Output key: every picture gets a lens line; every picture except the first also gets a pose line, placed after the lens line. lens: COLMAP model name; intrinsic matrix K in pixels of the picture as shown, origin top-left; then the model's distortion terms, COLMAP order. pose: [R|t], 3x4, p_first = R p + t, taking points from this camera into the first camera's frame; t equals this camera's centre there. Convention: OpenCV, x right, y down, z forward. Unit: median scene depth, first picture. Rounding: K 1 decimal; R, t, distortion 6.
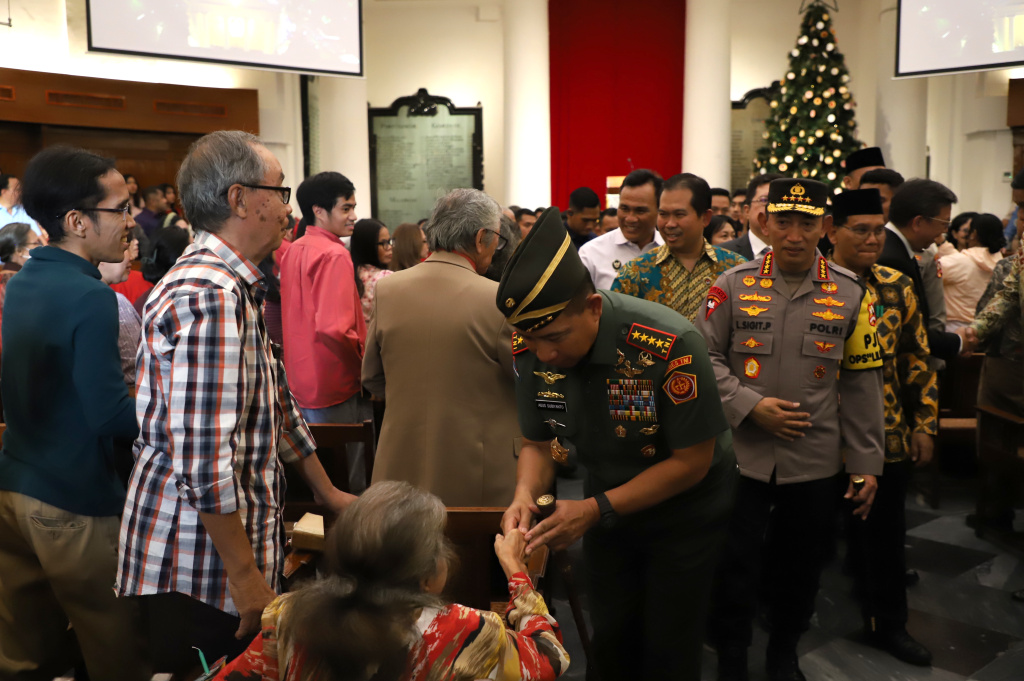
lens RADIAL K [[1035.1, 0, 510.6], [0, 1035.1, 345.4], [0, 0, 1]] dist [0.038484, -0.015753]
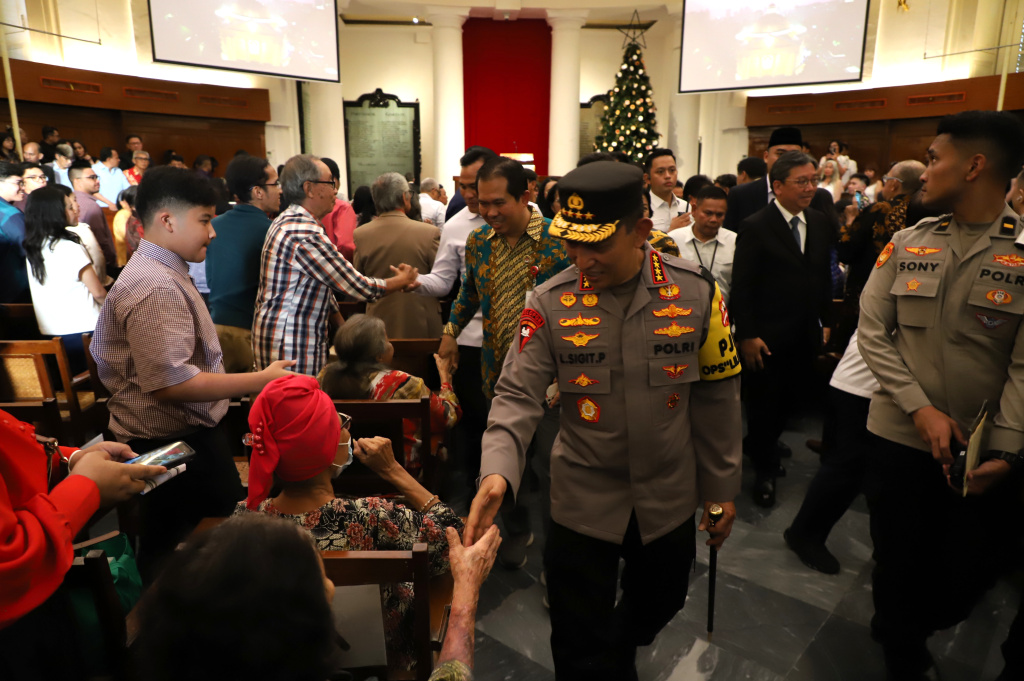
lens RADIAL K [[723.0, 0, 512.0], [0, 723.0, 340.5], [0, 0, 1]] dist [0.023715, 0.000571]
pose [[0.995262, -0.007719, 0.096927, 0.002303], [-0.002595, 0.994380, 0.105835, 0.002850], [-0.097199, -0.105585, 0.989648, -0.113003]]
